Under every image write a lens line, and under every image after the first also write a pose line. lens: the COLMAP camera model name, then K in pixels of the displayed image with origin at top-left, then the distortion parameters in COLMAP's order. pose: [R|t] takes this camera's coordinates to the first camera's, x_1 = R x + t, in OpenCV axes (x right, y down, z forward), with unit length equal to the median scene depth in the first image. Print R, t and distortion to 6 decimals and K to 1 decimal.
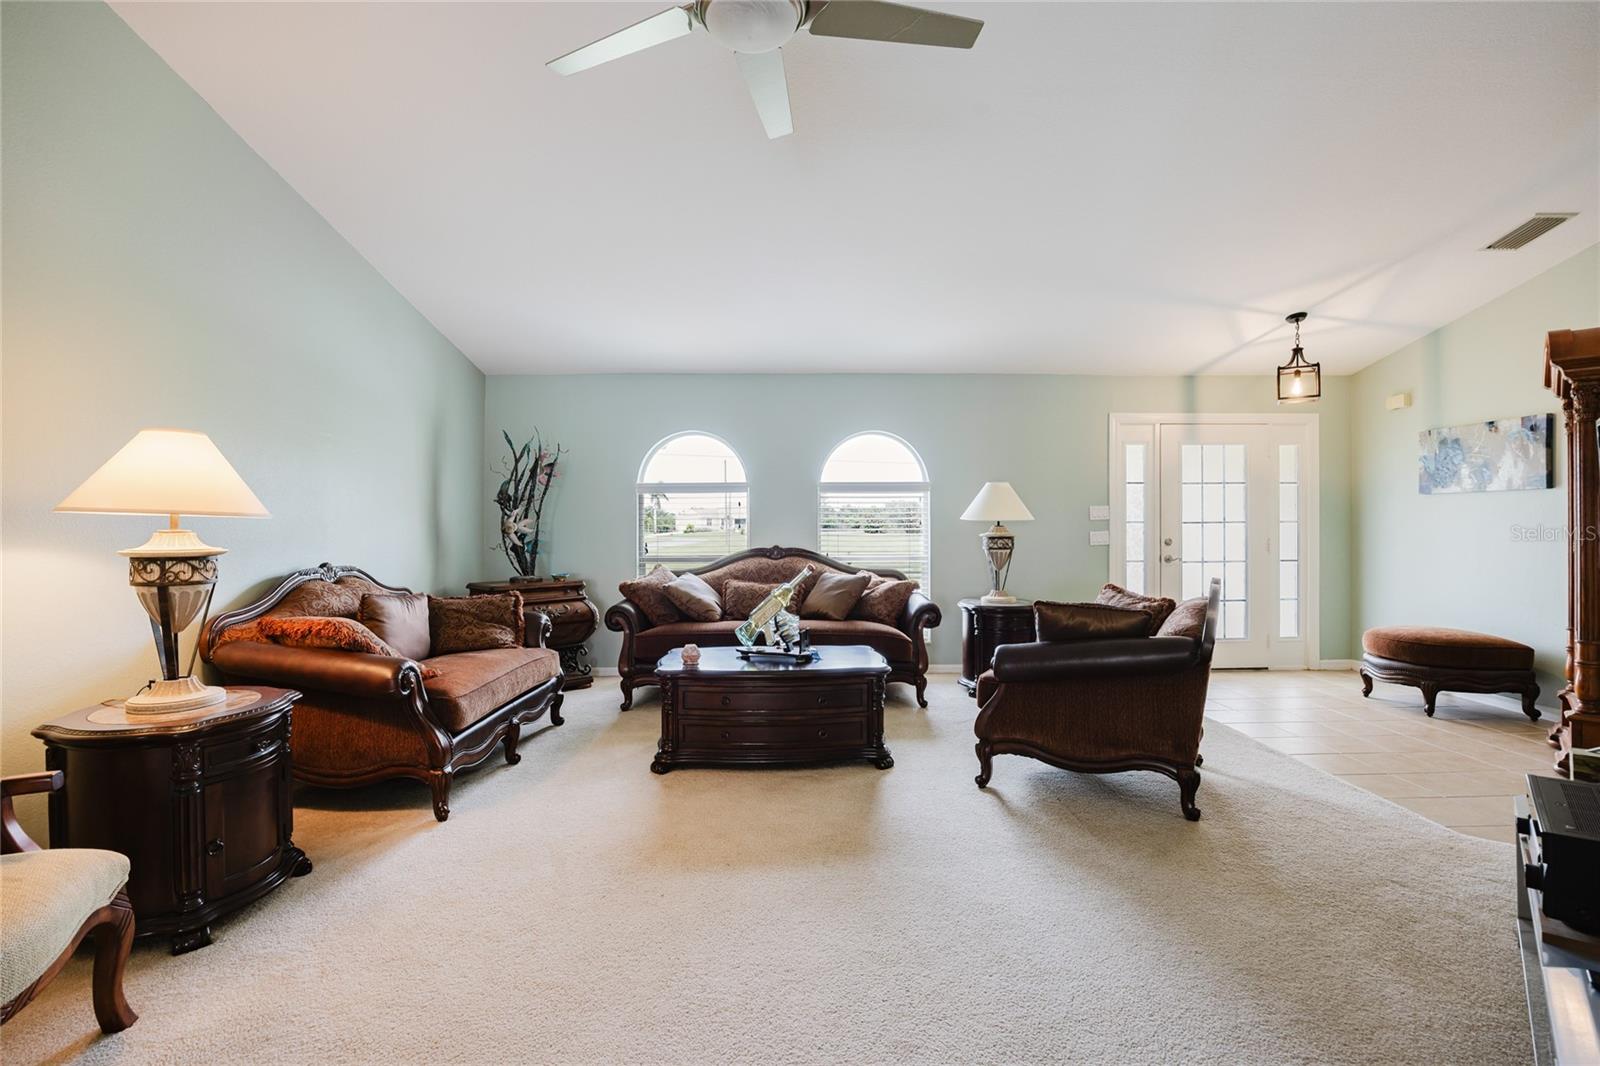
lens RADIAL K [[721.4, 0, 804.0], [0, 721.4, 529.2], [0, 0, 1]] dist [-0.021688, 0.000700]
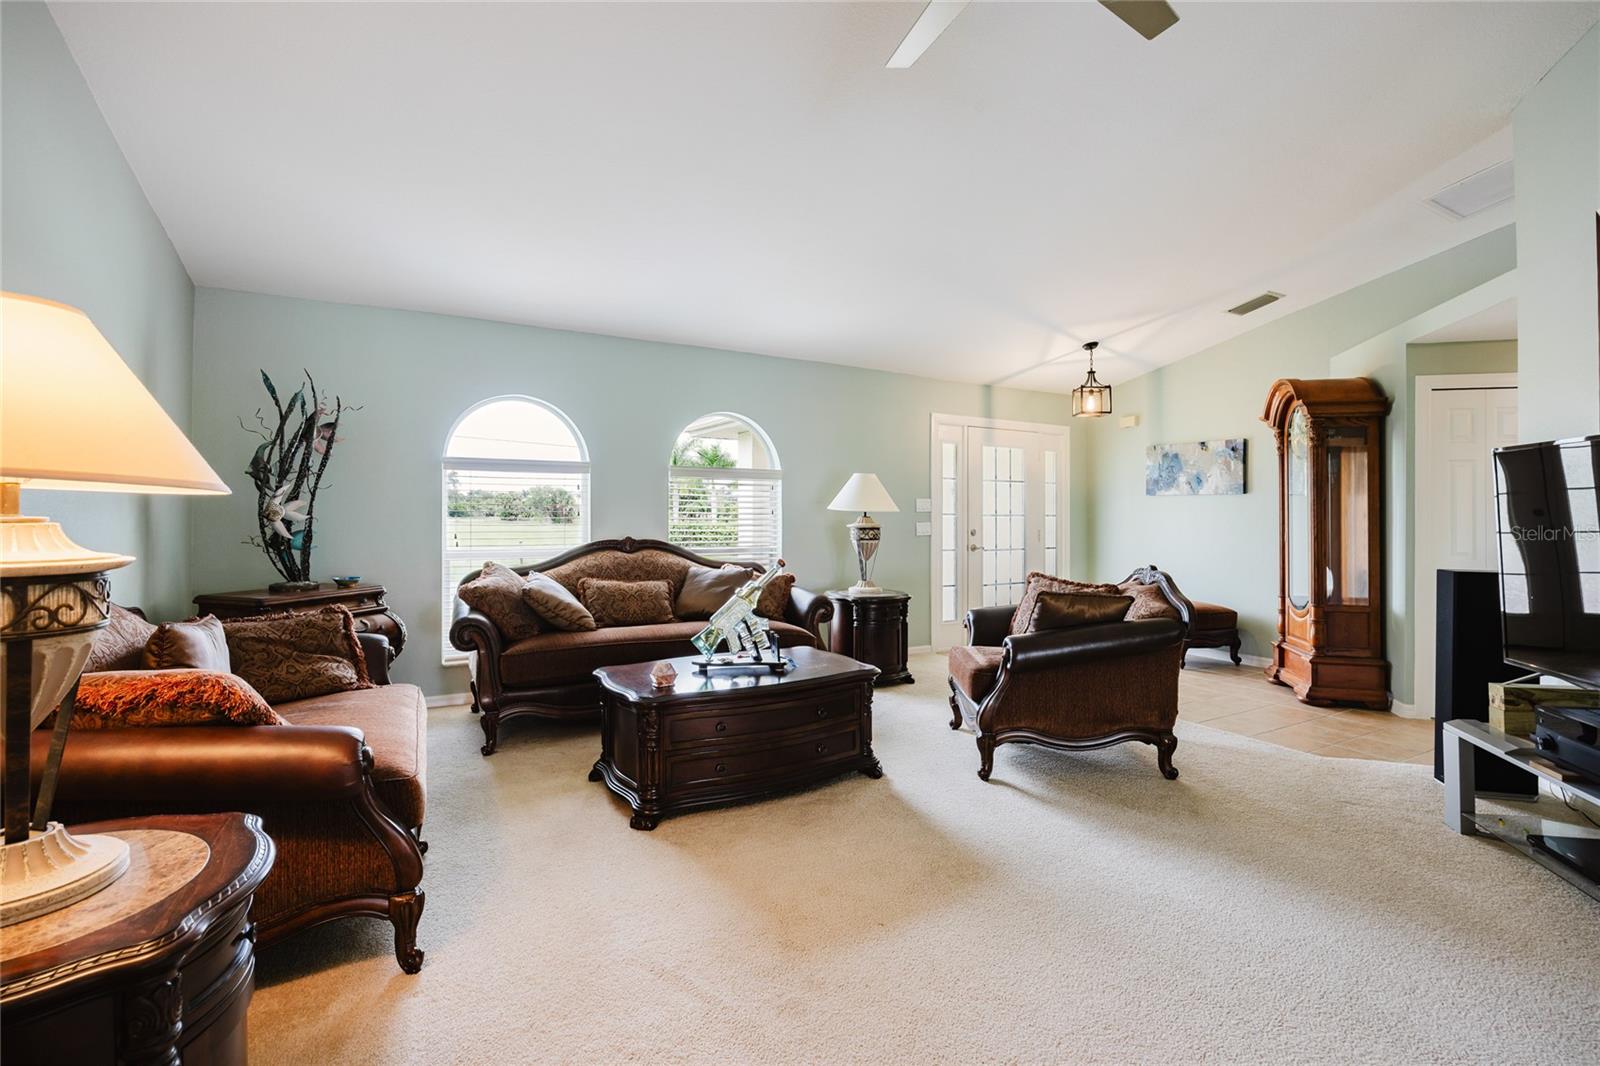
lens RADIAL K [[721.4, 0, 799.4], [0, 721.4, 521.4], [0, 0, 1]] dist [-0.021688, 0.000700]
pose [[0.878605, 0.006856, 0.477499, -0.316438], [-0.009779, 0.999946, 0.003636, -0.001040], [-0.477449, -0.007864, 0.878625, 0.171604]]
